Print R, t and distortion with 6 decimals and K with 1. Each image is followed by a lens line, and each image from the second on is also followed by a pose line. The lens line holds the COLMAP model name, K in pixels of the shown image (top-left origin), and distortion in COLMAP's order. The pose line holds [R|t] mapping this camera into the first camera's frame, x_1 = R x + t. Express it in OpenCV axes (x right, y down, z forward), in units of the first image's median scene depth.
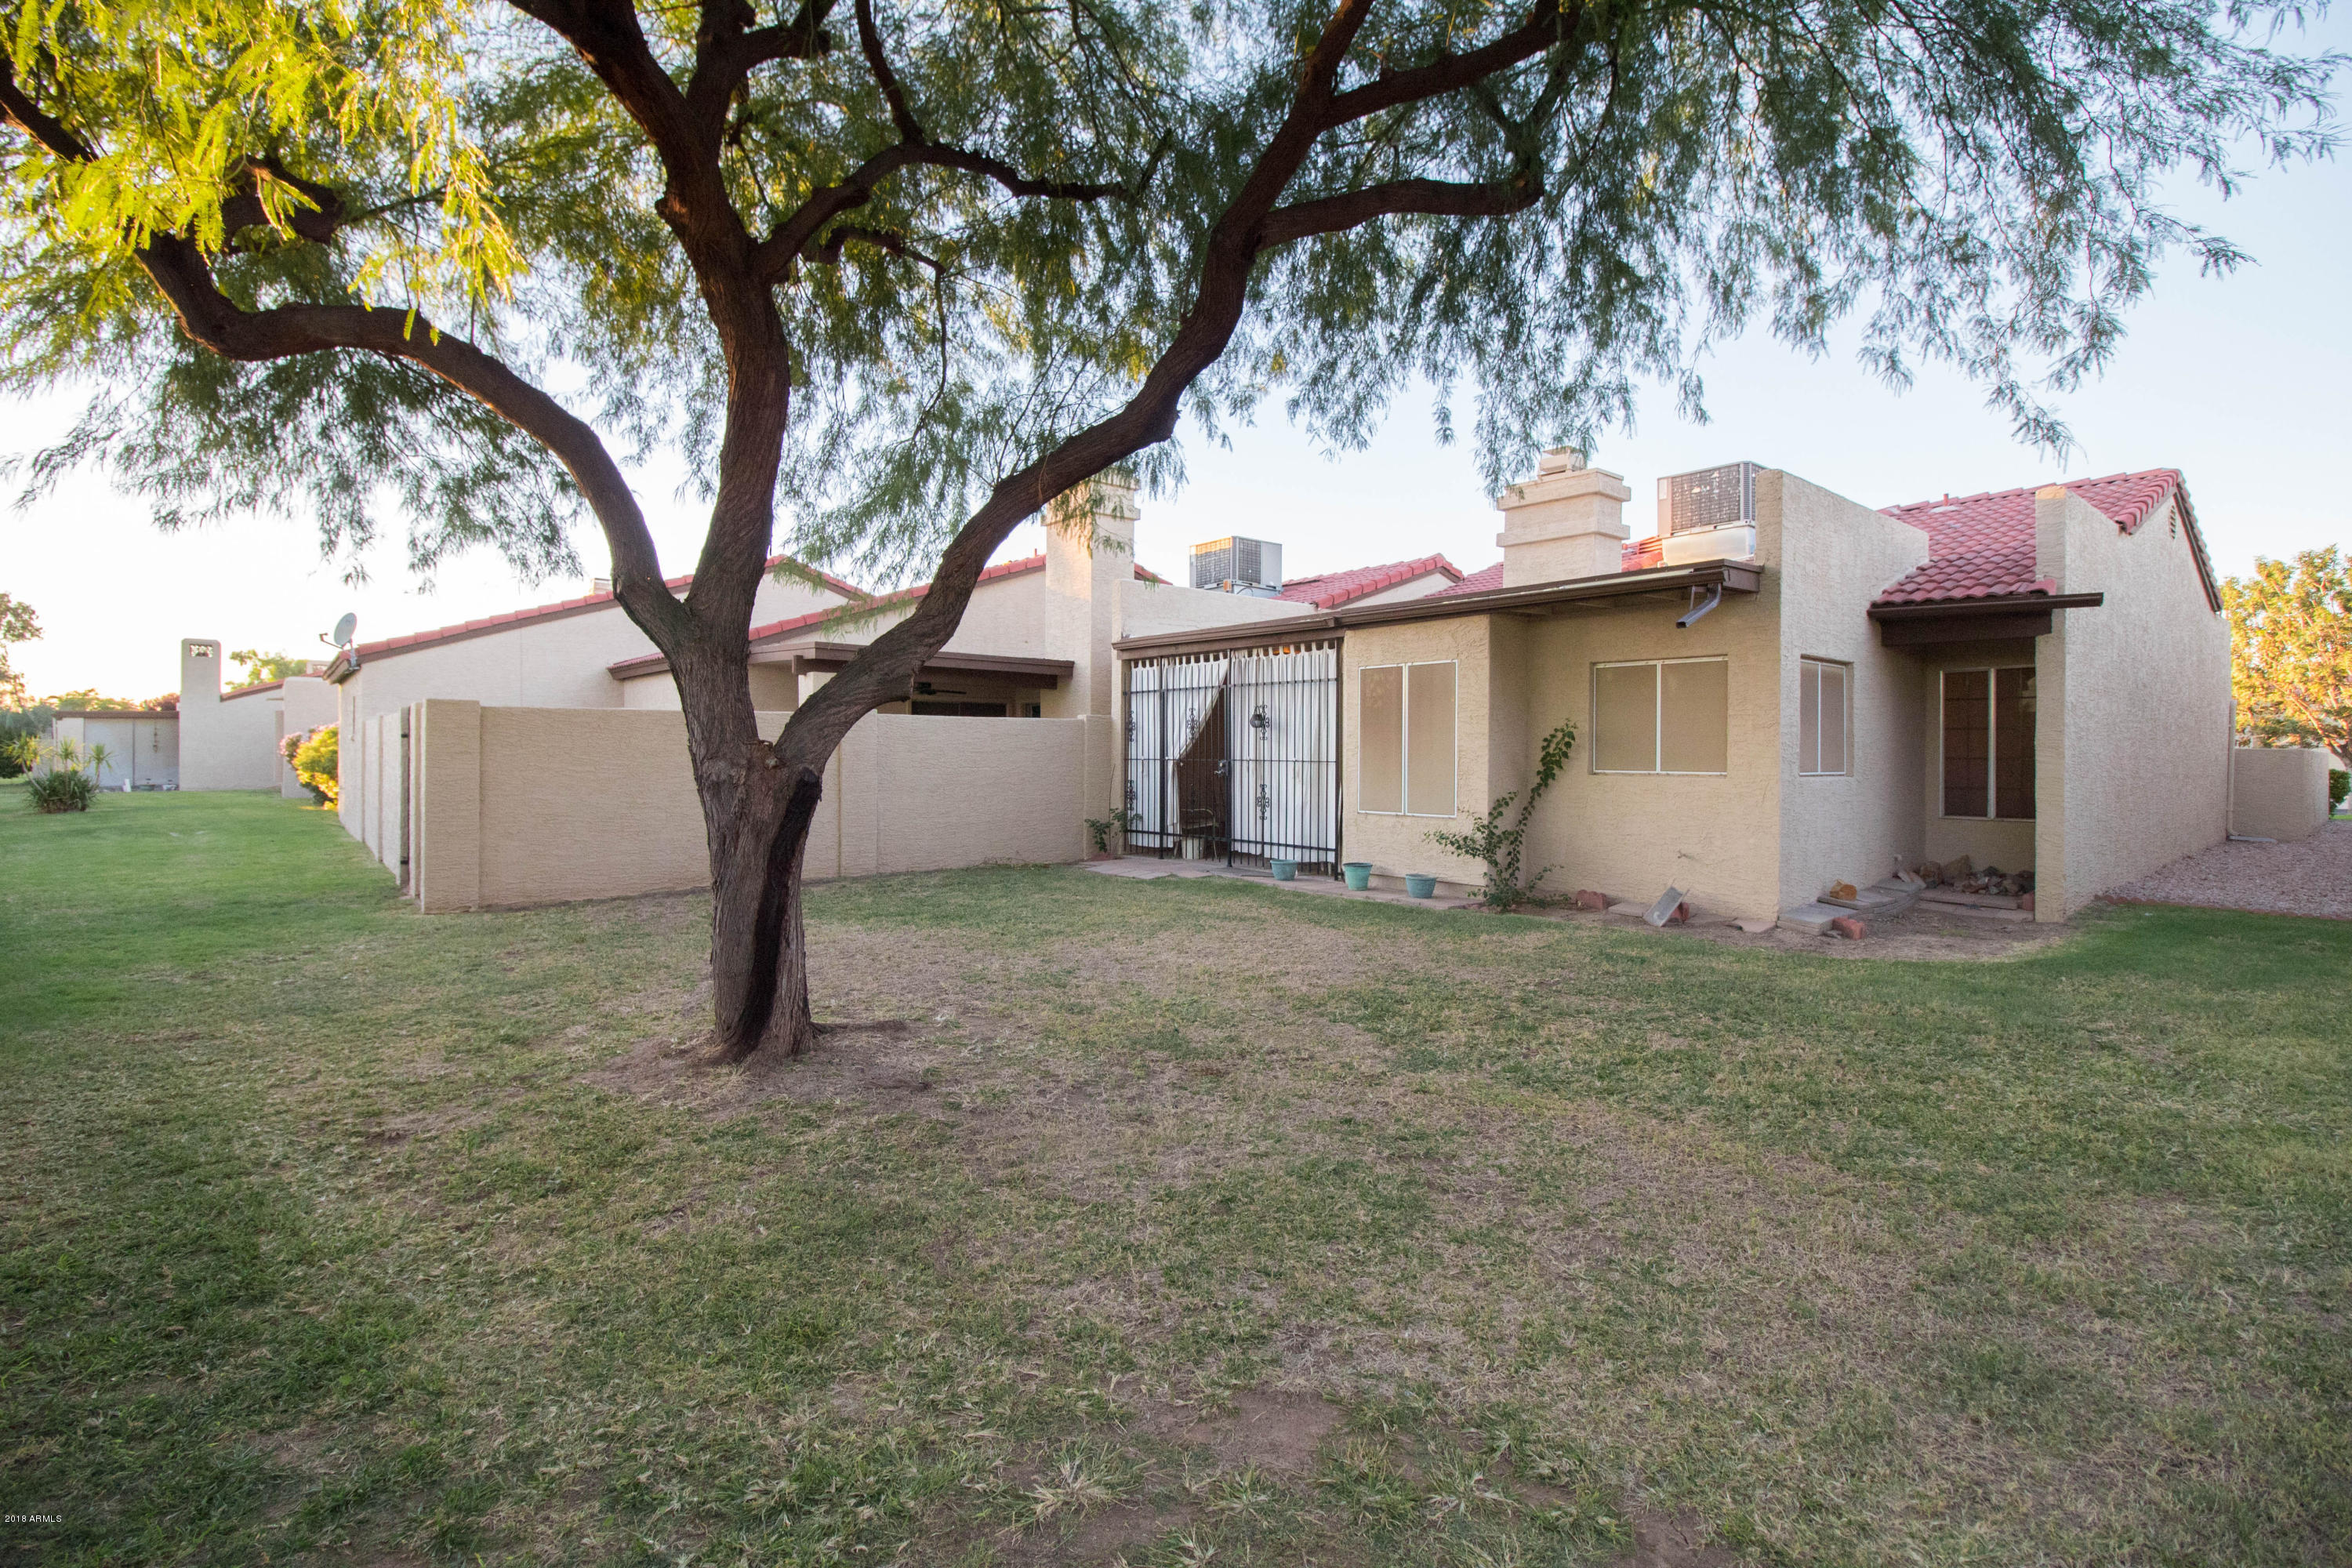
lens RADIAL K [[1095.9, 0, 1173.8], [0, 1095.9, 754.2], [0, 0, 1]] dist [0.002085, -0.015077]
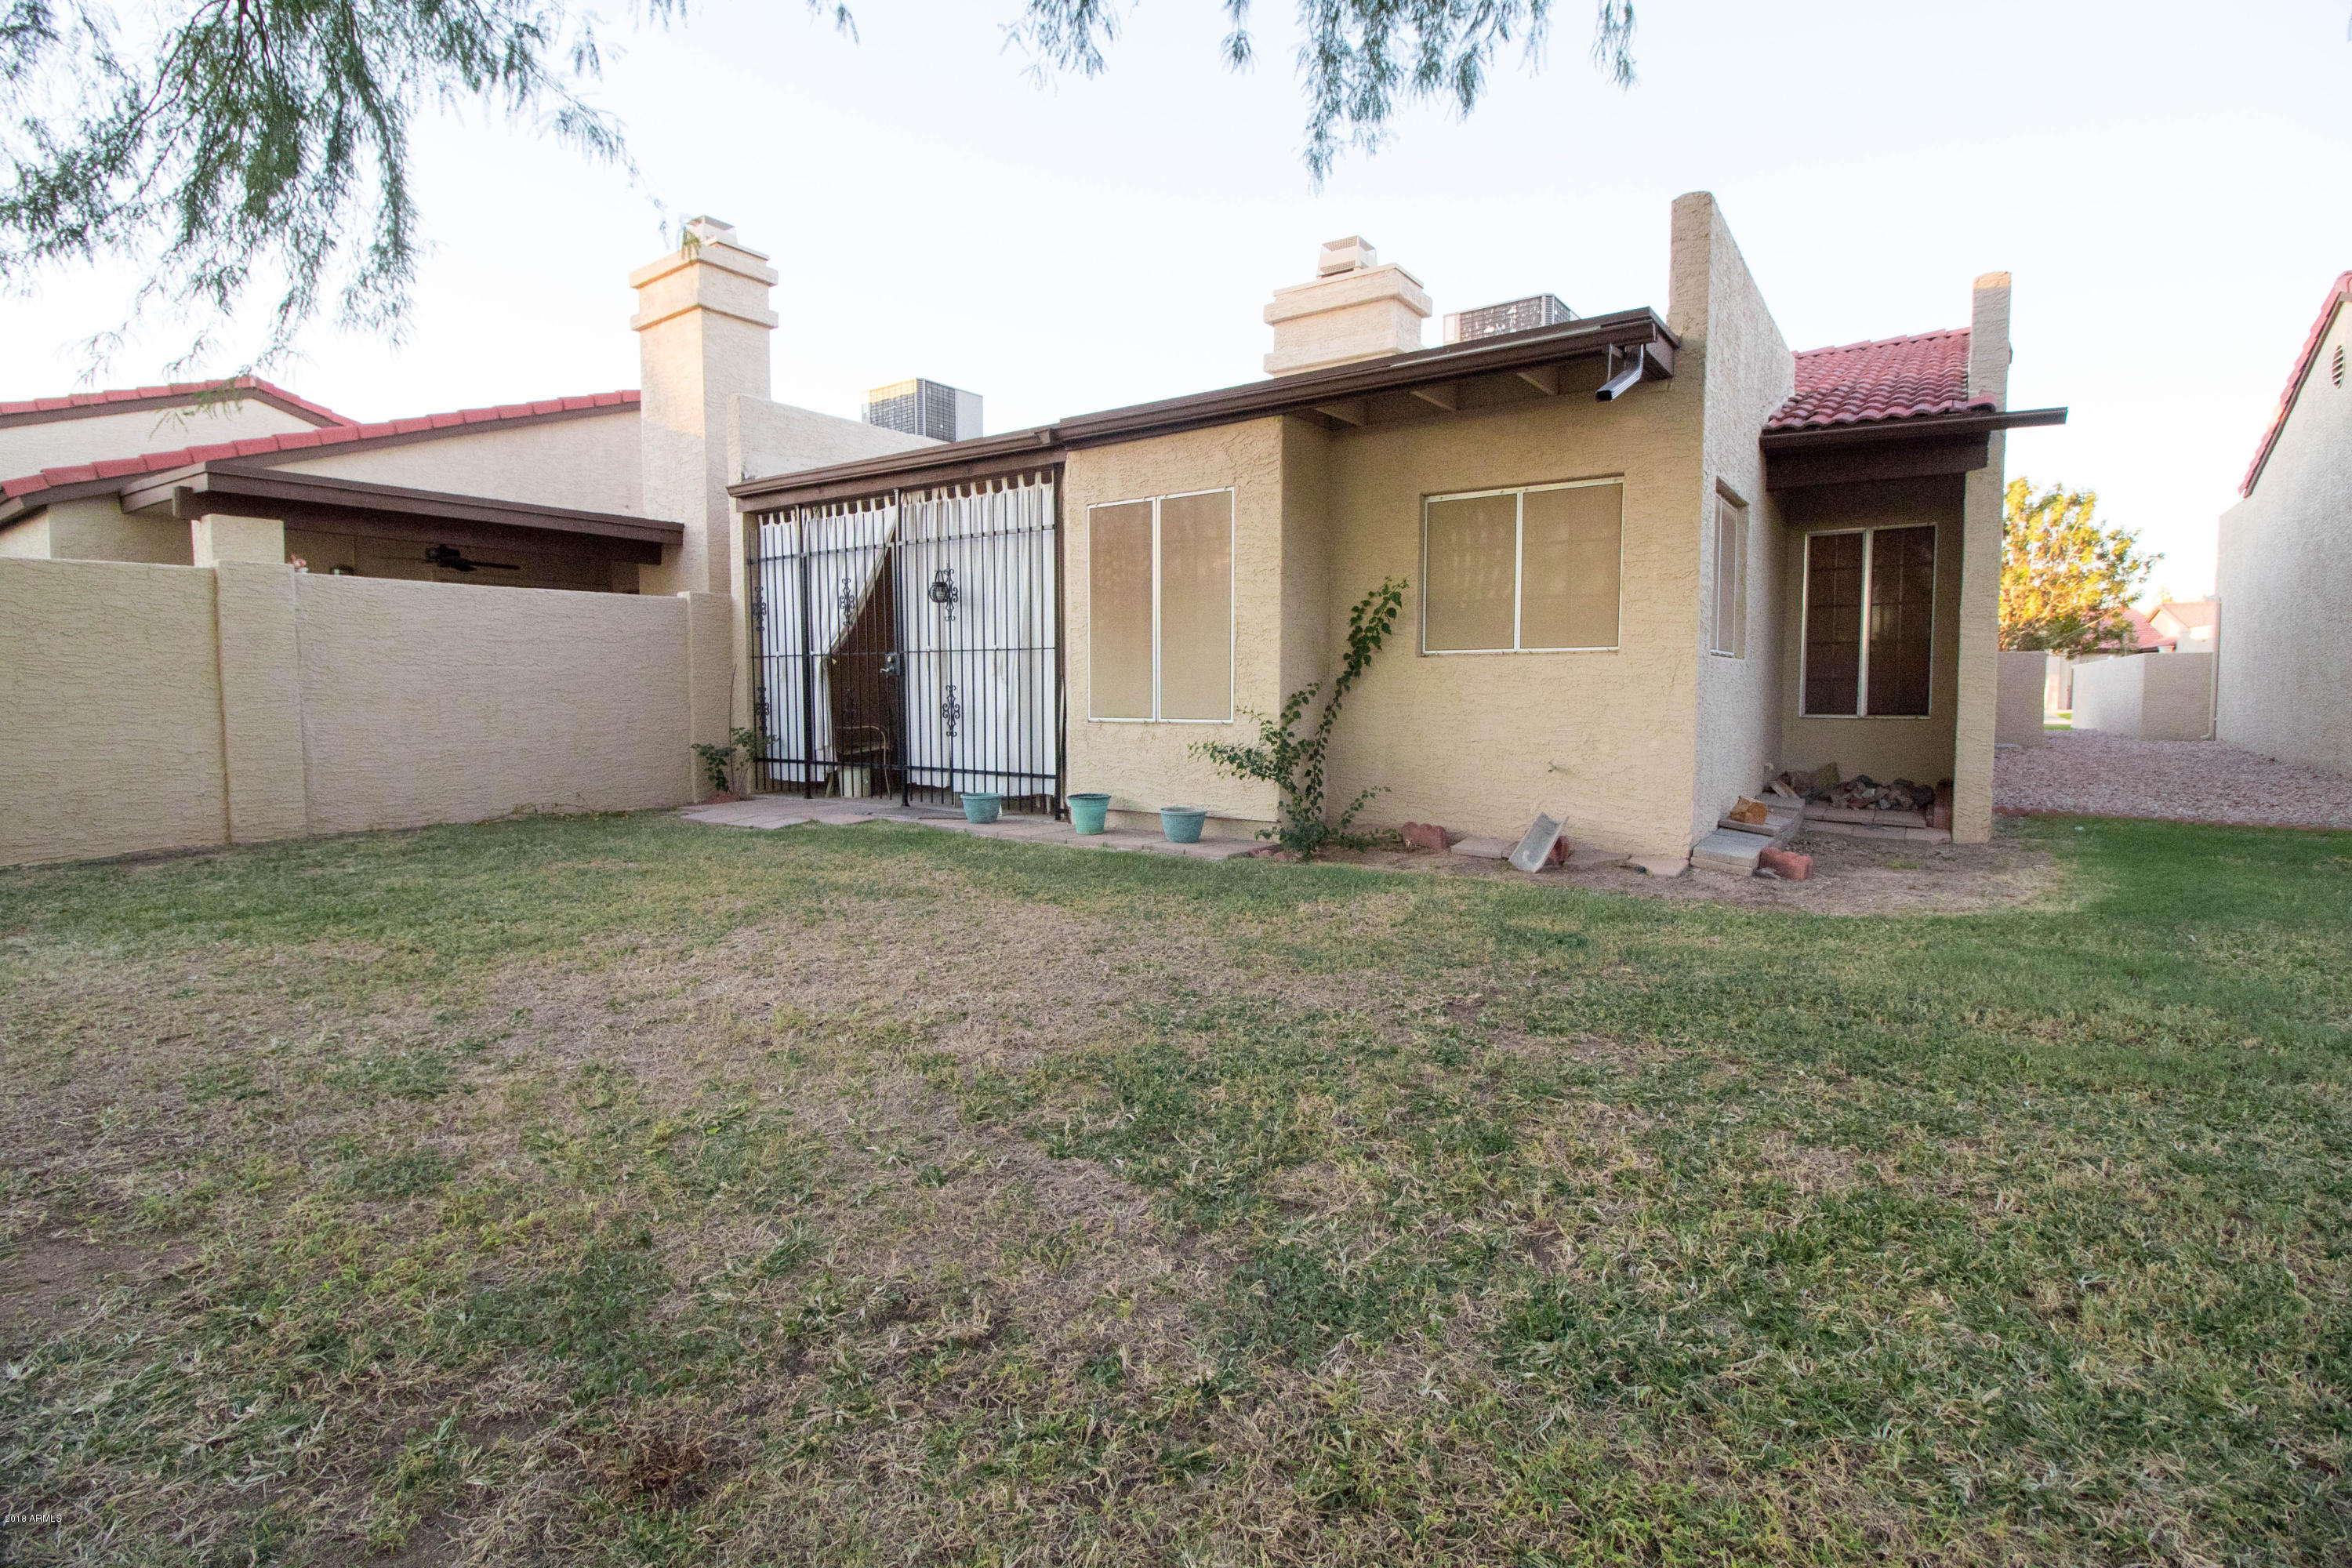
lens RADIAL K [[1112.8, 0, 1184.8], [0, 1112.8, 754.3], [0, 0, 1]] dist [-0.000194, -0.001335]
pose [[0.965525, -0.020593, 0.259495, 0.047051], [0.005539, 0.998265, 0.058612, 0.034792], [-0.260252, -0.055154, 0.963964, 0.323884]]
